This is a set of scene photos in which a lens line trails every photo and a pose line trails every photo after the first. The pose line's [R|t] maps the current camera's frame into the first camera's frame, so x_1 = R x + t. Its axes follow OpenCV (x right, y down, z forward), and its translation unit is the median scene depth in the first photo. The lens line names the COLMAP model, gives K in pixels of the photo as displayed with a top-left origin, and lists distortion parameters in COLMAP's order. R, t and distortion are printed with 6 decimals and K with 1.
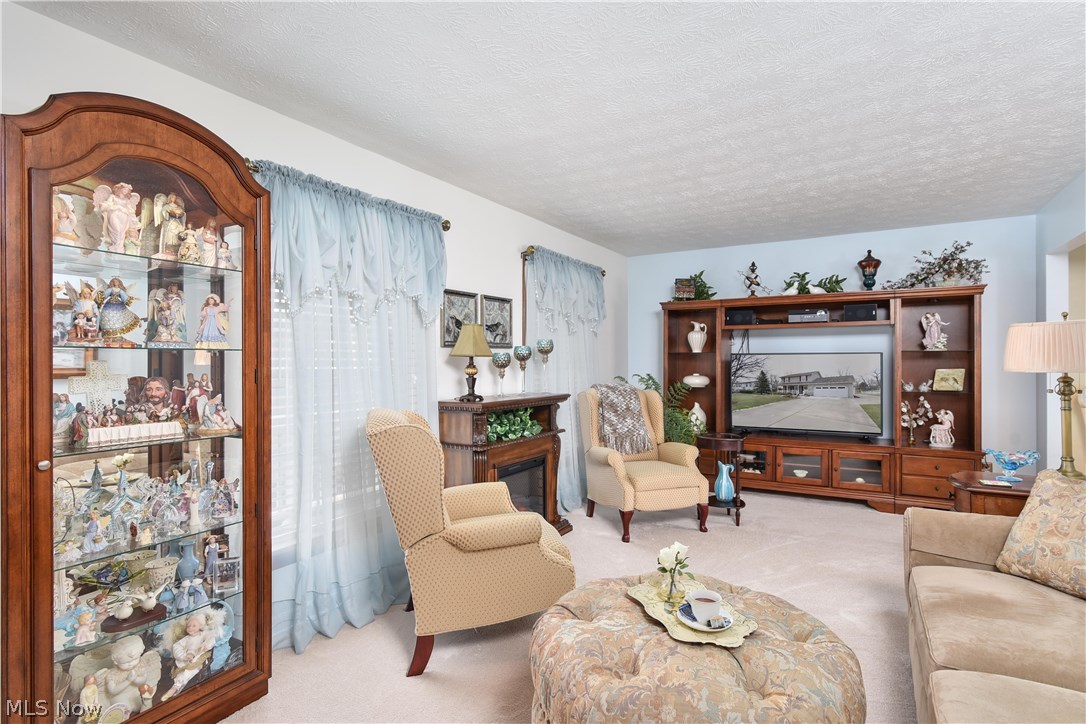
lens RADIAL K [[554.5, 0, 544.7], [0, 554.5, 366.2], [0, 0, 1]] dist [0.009706, -0.000184]
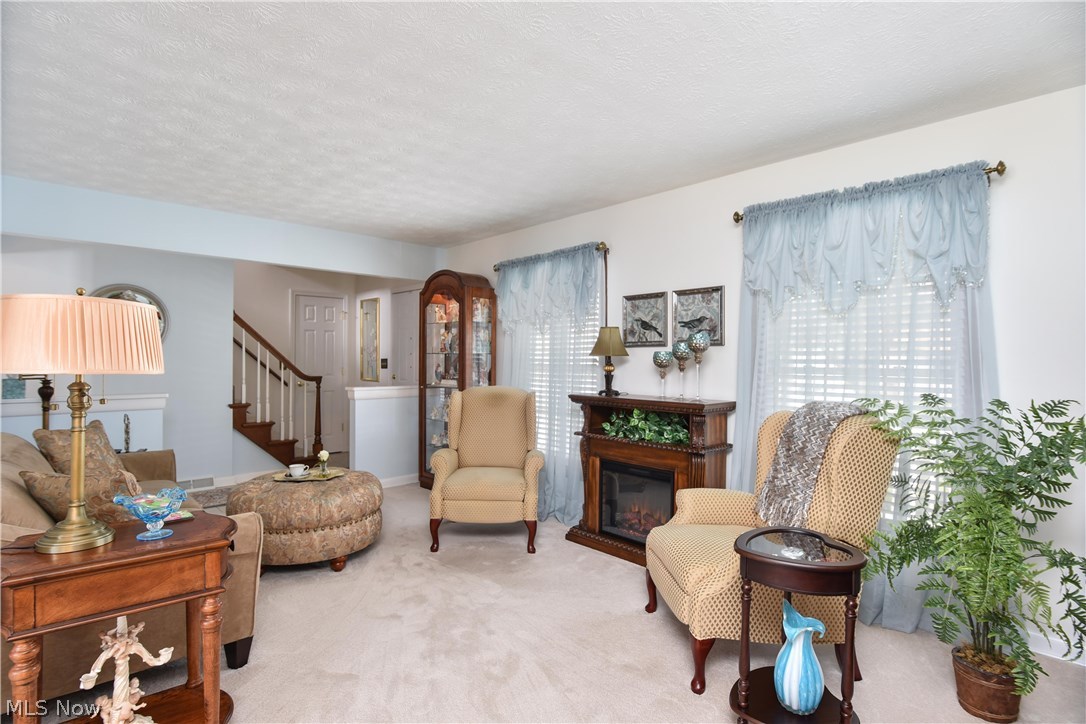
lens RADIAL K [[534.5, 0, 540.9], [0, 534.5, 361.4], [0, 0, 1]] dist [-0.018969, -0.000485]
pose [[-0.298910, 0.007651, -0.954251, 0.872911], [-0.016082, 0.999785, 0.013053, -0.016138], [0.954146, 0.019248, -0.298723, 1.101608]]
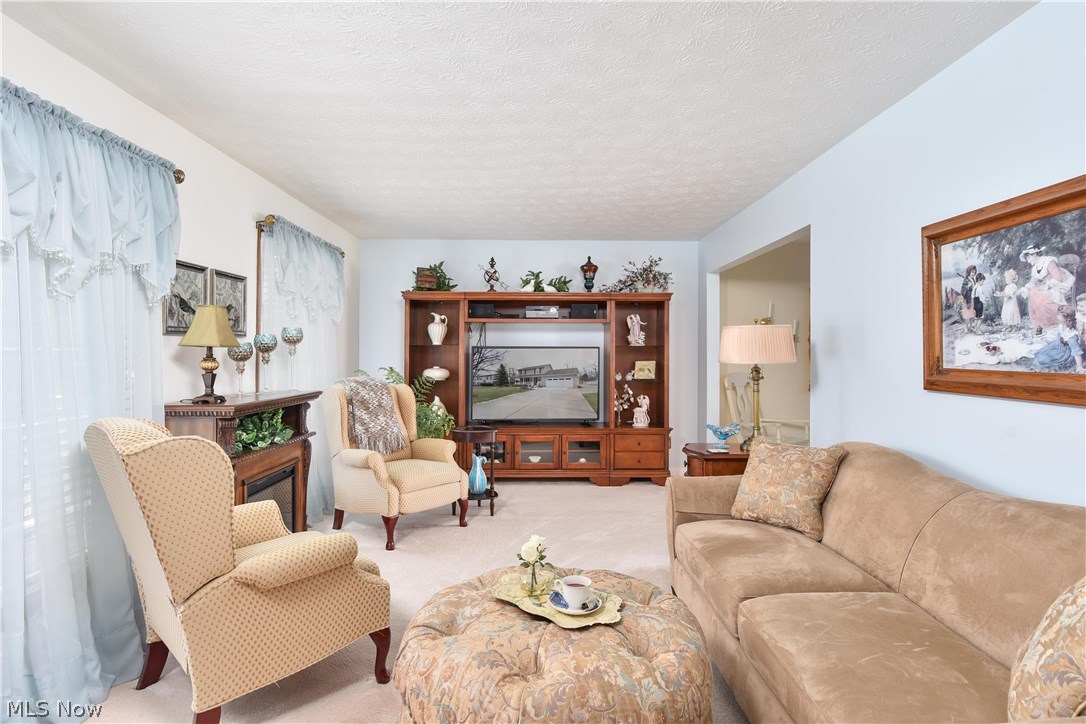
lens RADIAL K [[581.6, 0, 543.7], [0, 581.6, 356.6], [0, 0, 1]] dist [-0.007946, -0.000719]
pose [[0.855805, 0.001990, 0.517294, -0.141694], [-0.000200, 0.999994, -0.003516, -0.000610], [-0.517298, 0.002905, 0.855801, 0.045617]]
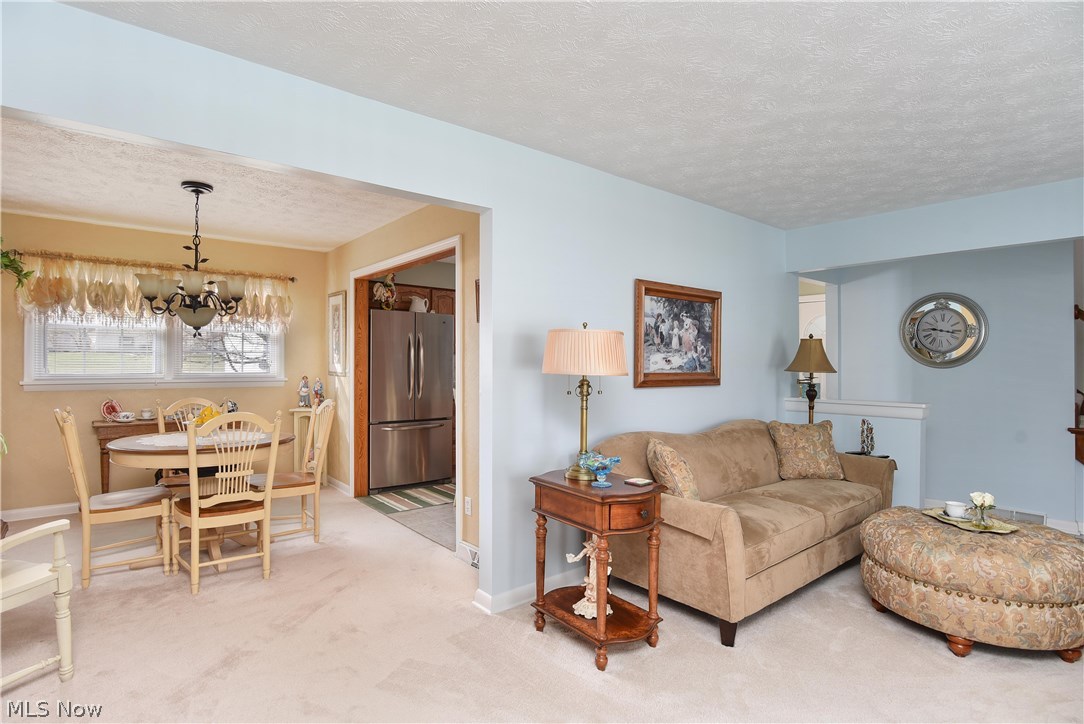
lens RADIAL K [[533.5, 0, 523.4], [0, 533.5, 359.1], [0, 0, 1]] dist [-0.018969, -0.000485]
pose [[-0.930293, 0.002482, 0.366808, 0.418399], [0.002964, 0.999995, 0.000752, -0.015555], [-0.366805, 0.001787, -0.930296, 1.301414]]
